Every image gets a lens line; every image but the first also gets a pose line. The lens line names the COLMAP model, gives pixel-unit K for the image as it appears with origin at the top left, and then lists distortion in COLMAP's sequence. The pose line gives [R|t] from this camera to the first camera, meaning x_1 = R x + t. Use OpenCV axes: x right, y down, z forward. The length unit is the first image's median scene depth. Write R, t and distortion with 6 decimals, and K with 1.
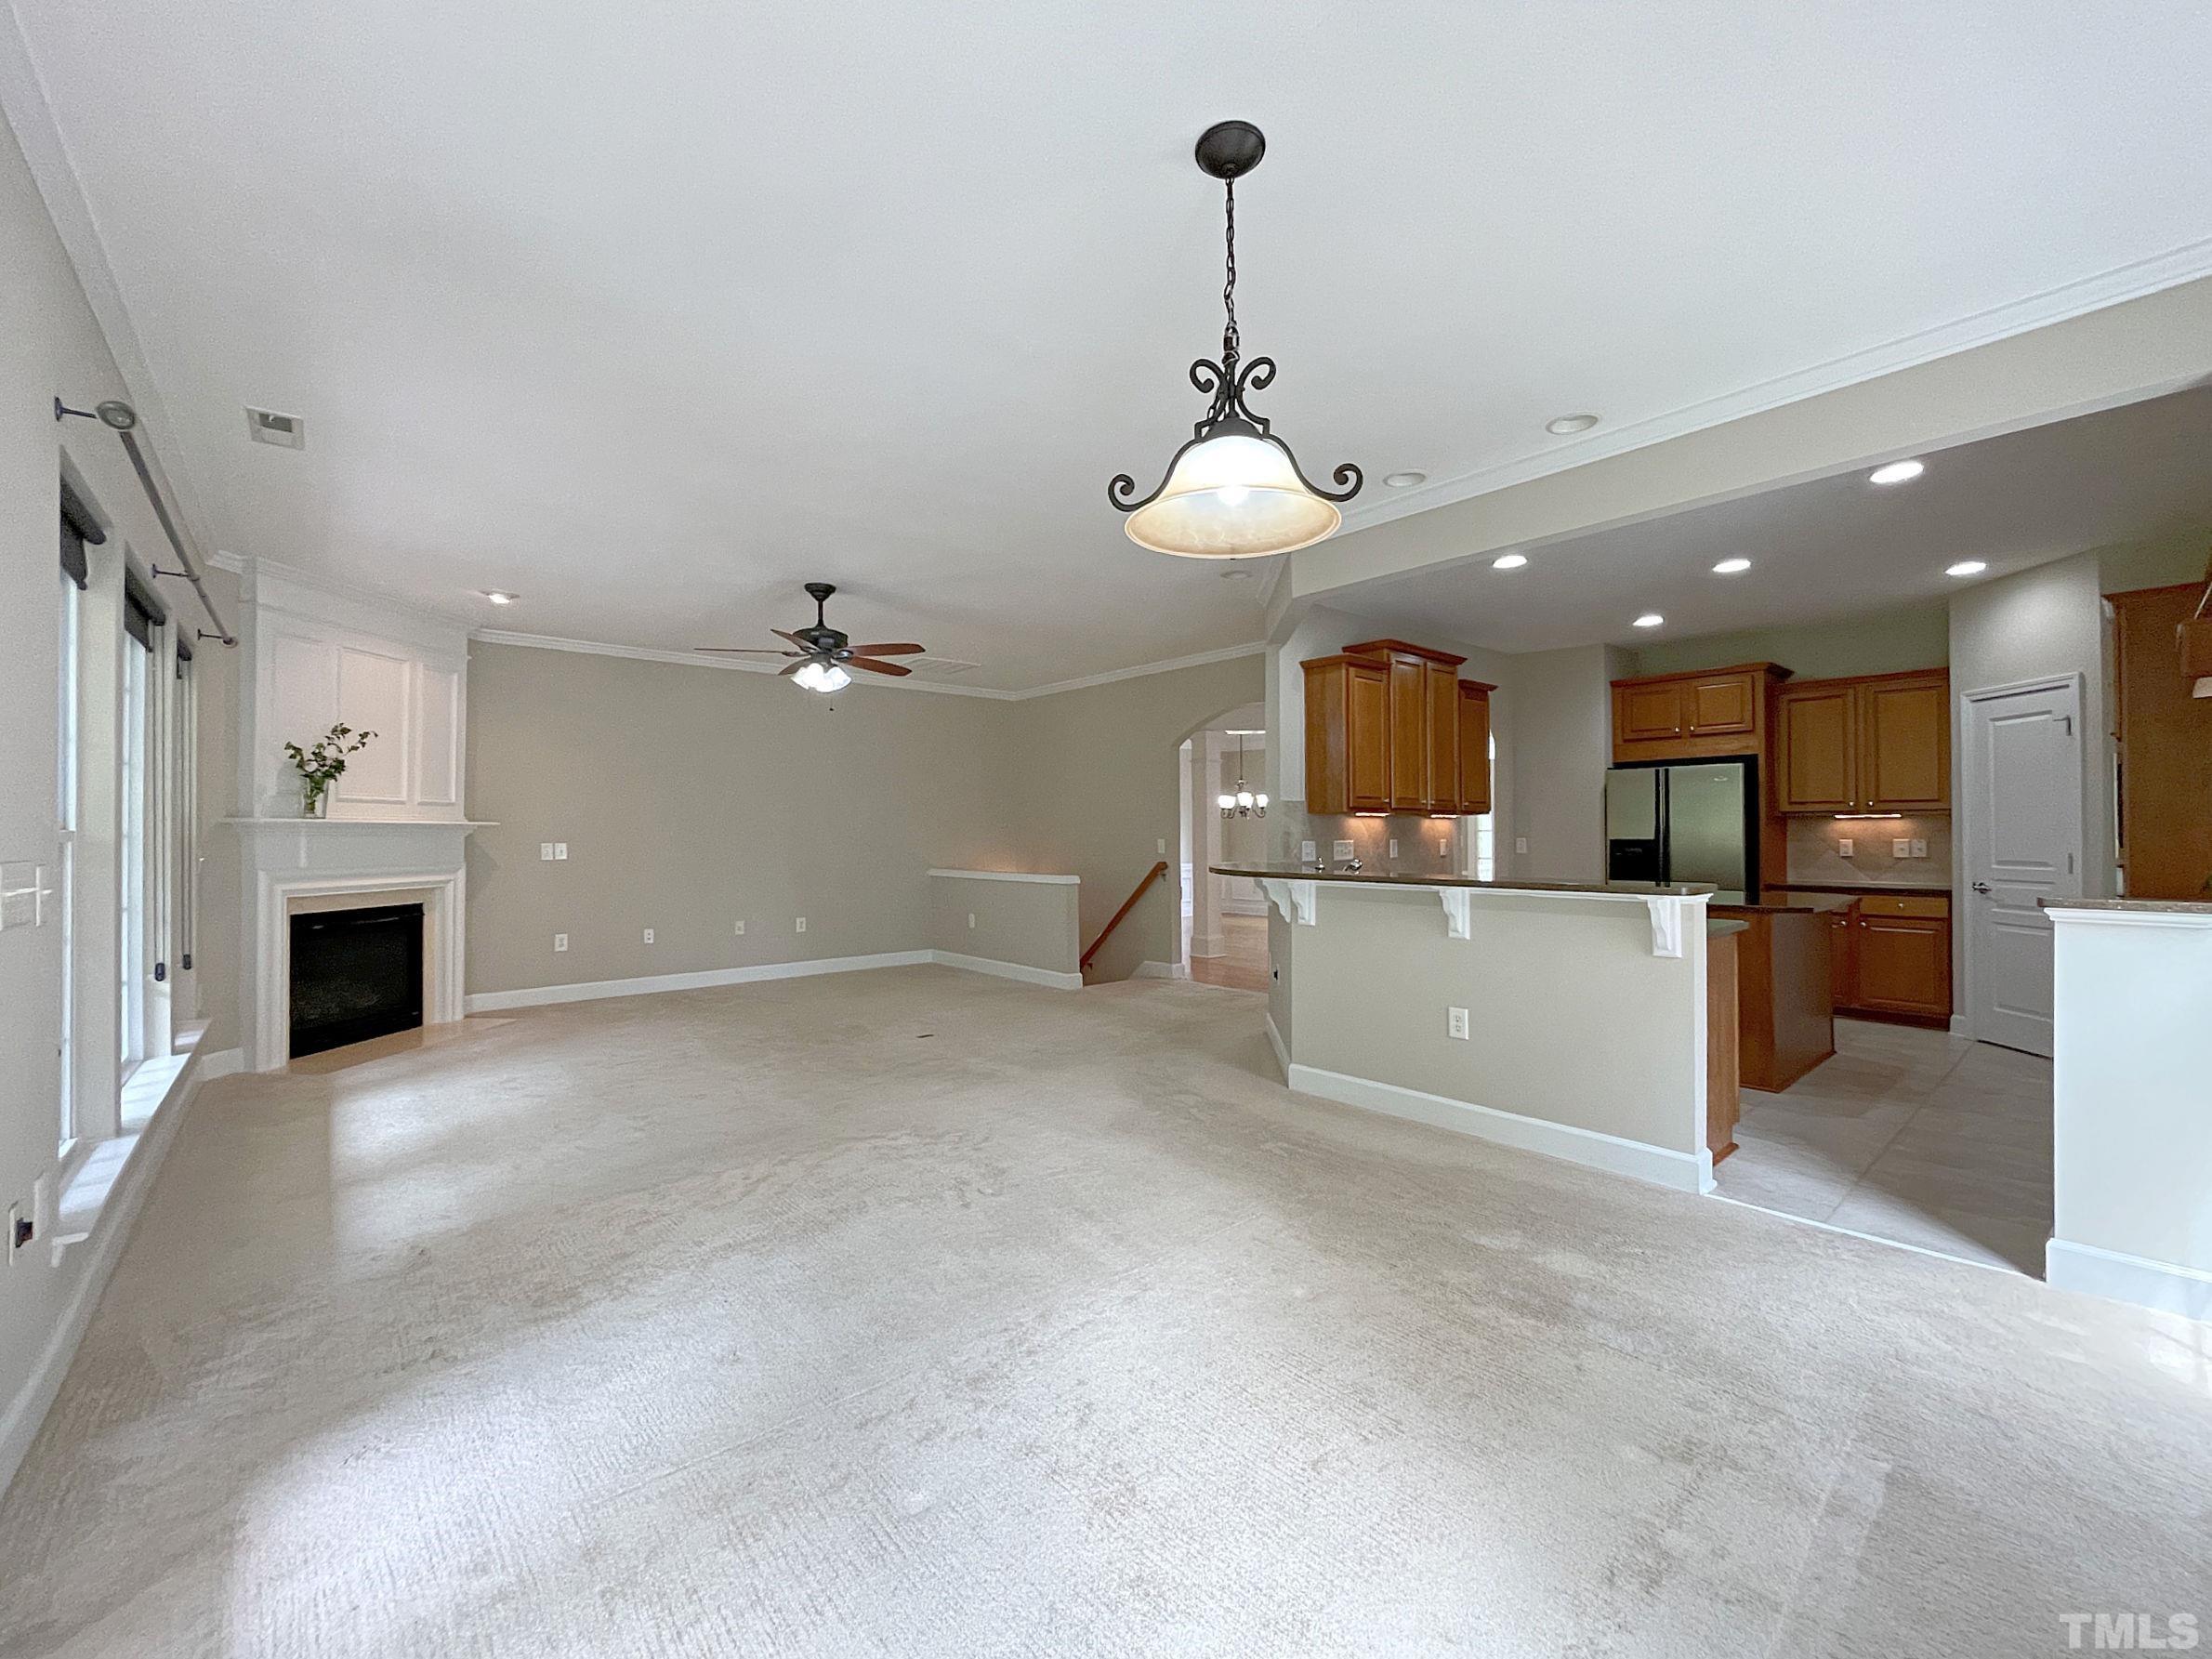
lens RADIAL K [[900.6, 0, 1109.4], [0, 900.6, 827.9], [0, 0, 1]] dist [-0.002837, -0.000435]
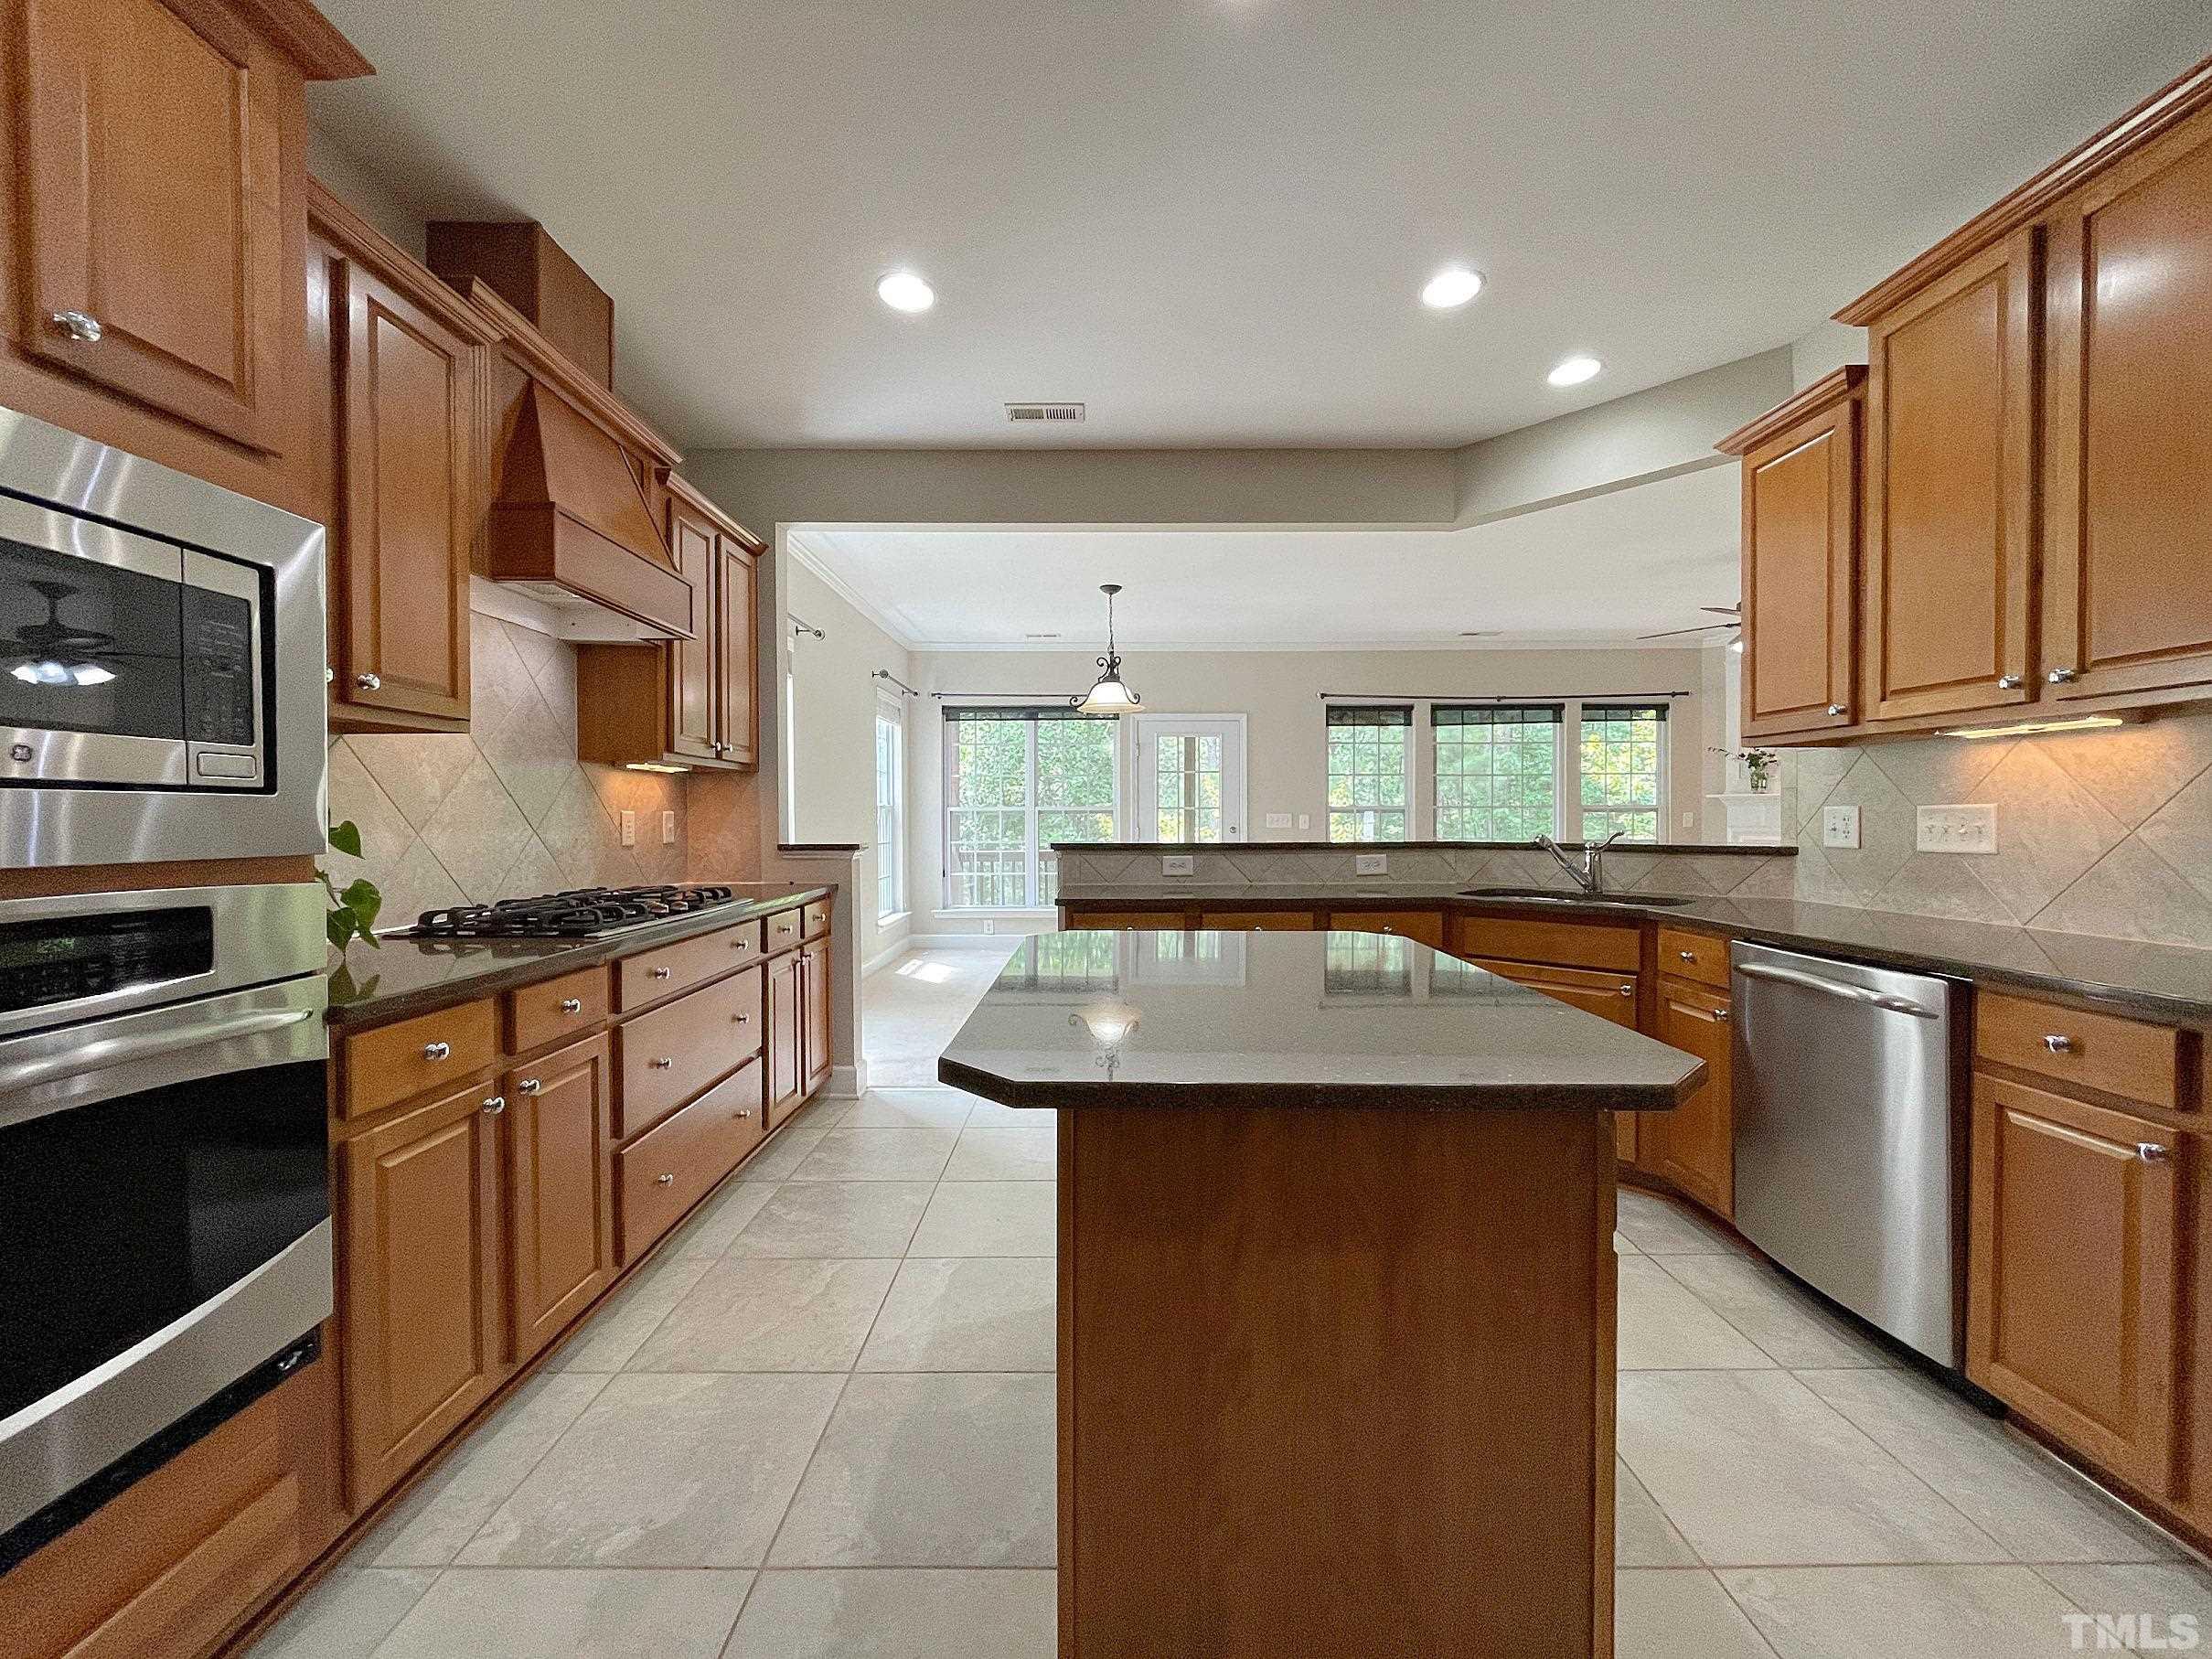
lens RADIAL K [[900.6, 0, 1109.4], [0, 900.6, 827.9], [0, 0, 1]] dist [-0.002837, -0.000435]
pose [[-0.653703, 0.014991, -0.756603, 0.819556], [0.011107, 0.999886, 0.010215, 0.016727], [0.756670, -0.001726, -0.653795, 0.986434]]
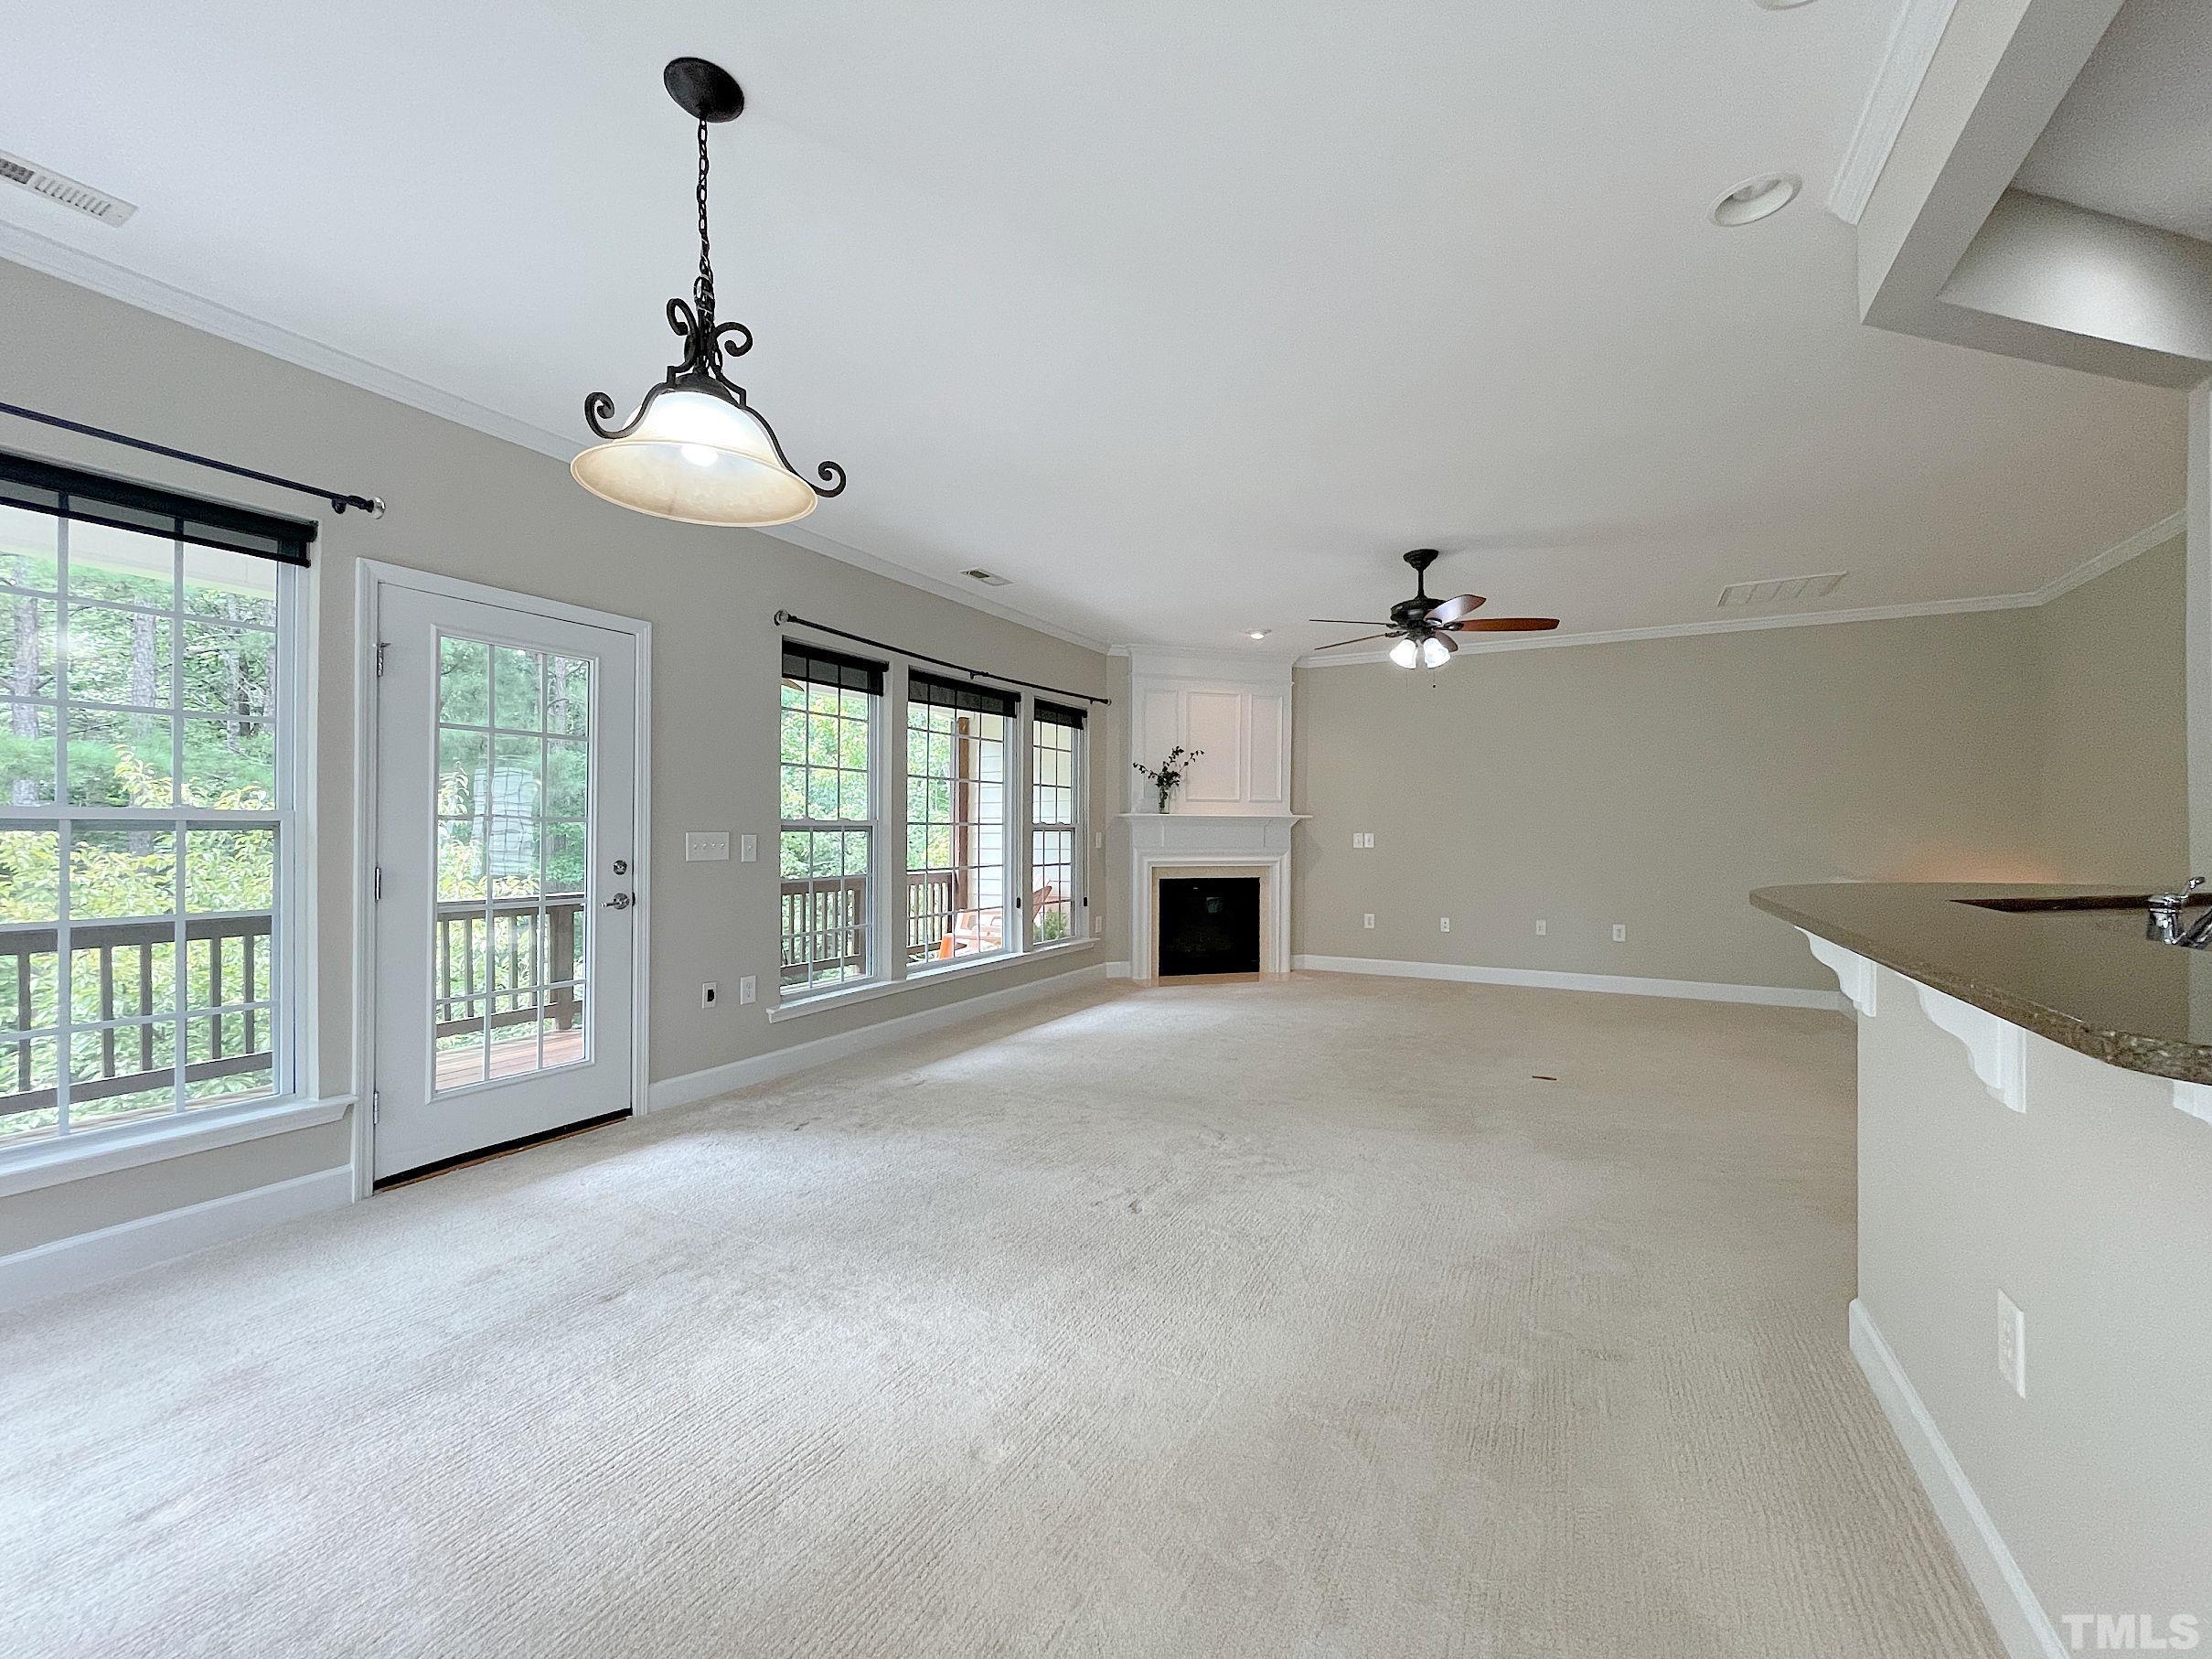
lens RADIAL K [[891.5, 0, 1106.5], [0, 891.5, 830.9], [0, 0, 1]] dist [-0.002073, 0.000001]
pose [[0.353165, 0.006548, -0.935538, 0.374204], [0.001235, 0.999971, 0.007465, 0.006060], [0.935560, -0.003792, 0.353147, 0.341367]]
